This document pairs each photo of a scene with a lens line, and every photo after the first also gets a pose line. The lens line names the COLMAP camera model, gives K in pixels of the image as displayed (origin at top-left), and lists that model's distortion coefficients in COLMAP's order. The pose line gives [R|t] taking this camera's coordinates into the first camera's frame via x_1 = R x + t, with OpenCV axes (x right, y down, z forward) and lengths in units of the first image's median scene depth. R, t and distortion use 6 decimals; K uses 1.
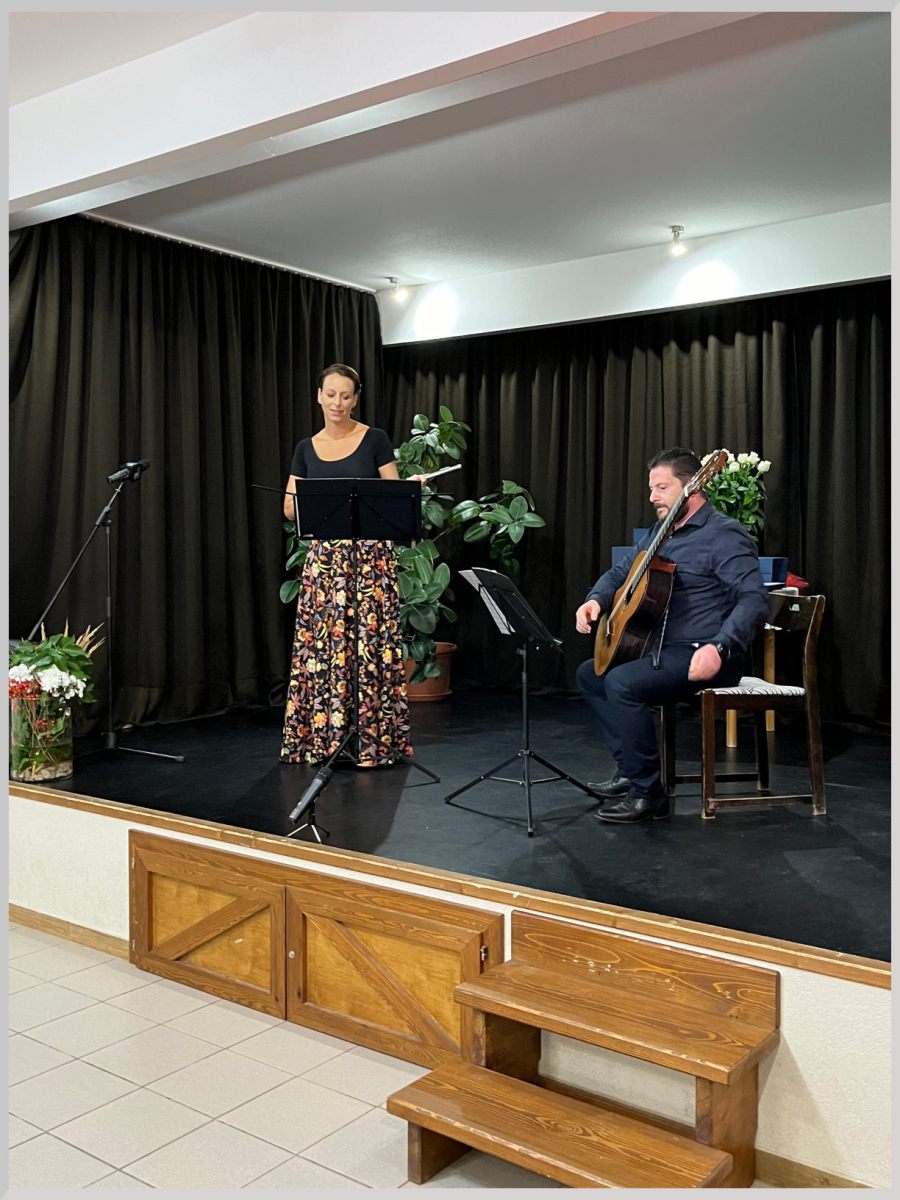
lens RADIAL K [[1167.2, 0, 450.2], [0, 1167.2, 606.9], [0, 0, 1]] dist [0.063142, 0.000000]
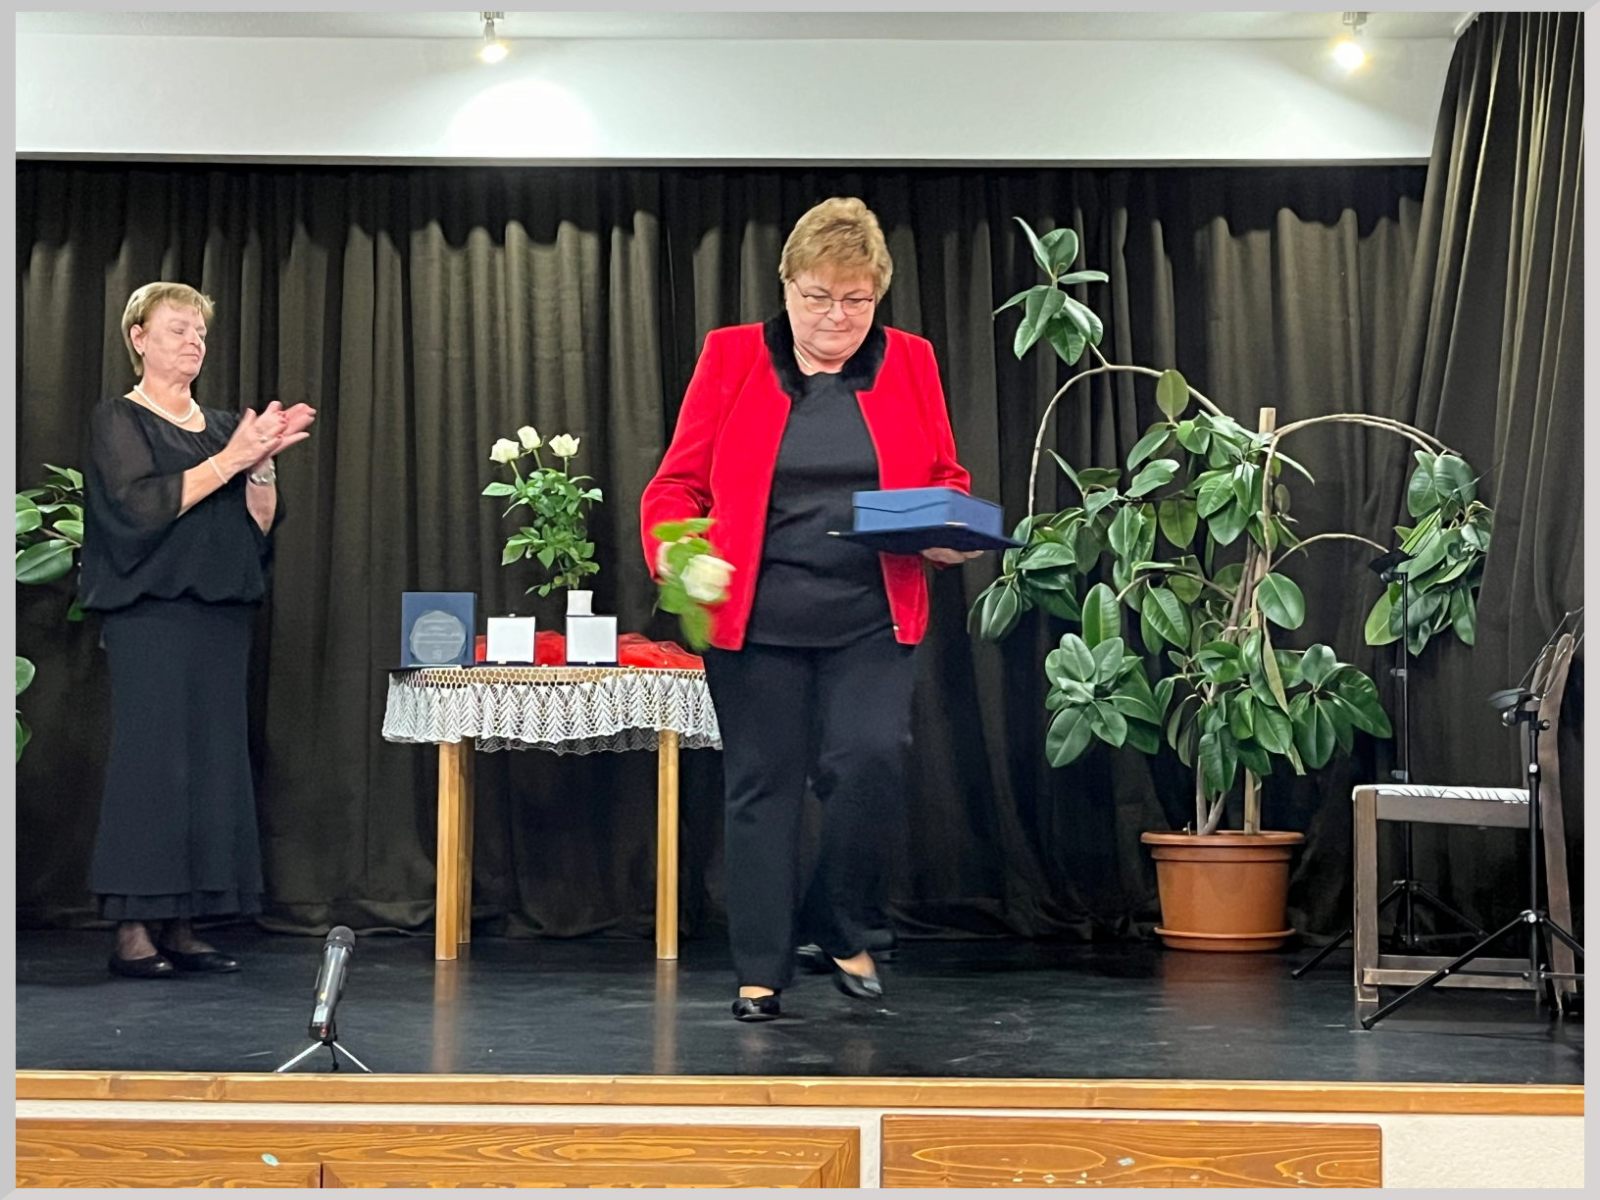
lens RADIAL K [[2502.8, 0, 792.2], [0, 2502.8, 600.0], [0, 0, 1]] dist [0.081097, 0.000000]
pose [[0.810773, 0.050682, 0.583163, -0.434214], [0.017871, 0.993637, -0.111203, 0.092188], [-0.585088, 0.100582, 0.804708, 0.022939]]
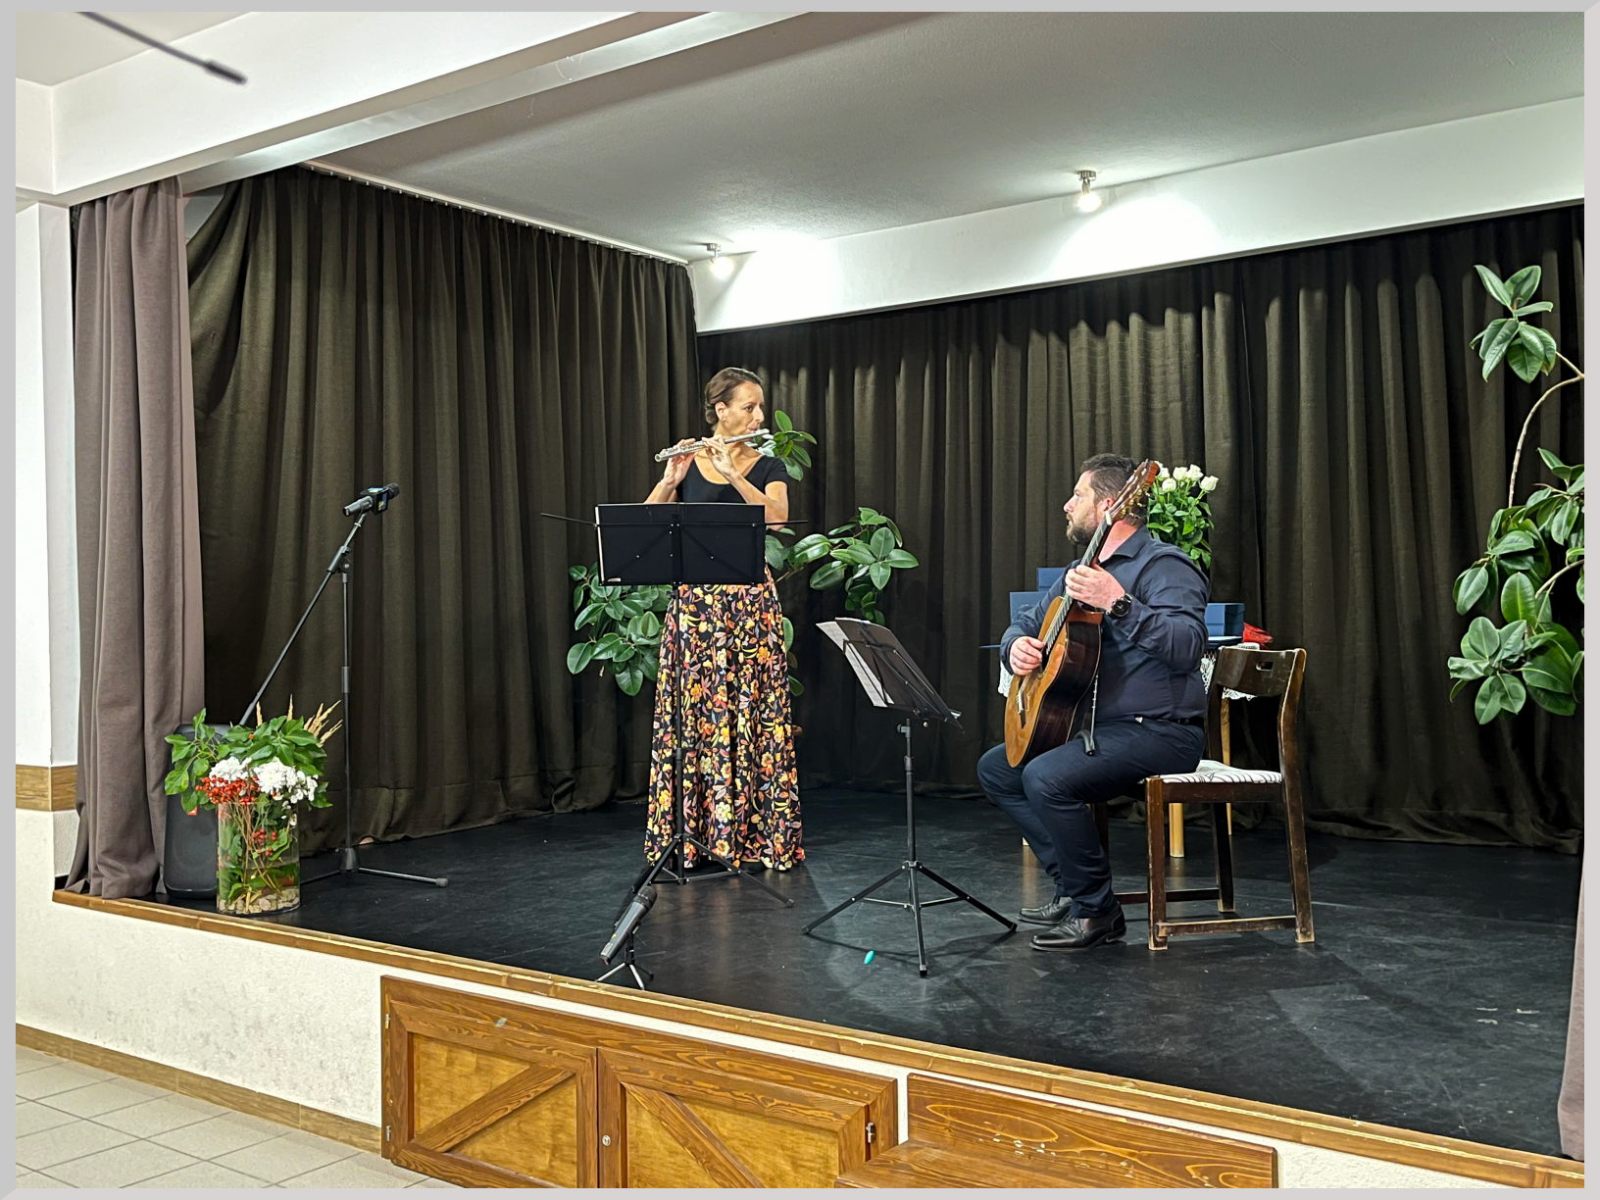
lens RADIAL K [[1556.3, 0, 783.0], [0, 1556.3, 630.0], [0, 0, 1]] dist [0.063142, 0.000000]
pose [[0.999881, -0.013171, 0.008064, -0.019458], [0.013443, 0.999312, -0.034555, 0.006586], [-0.007603, 0.034660, 0.999370, -0.002000]]
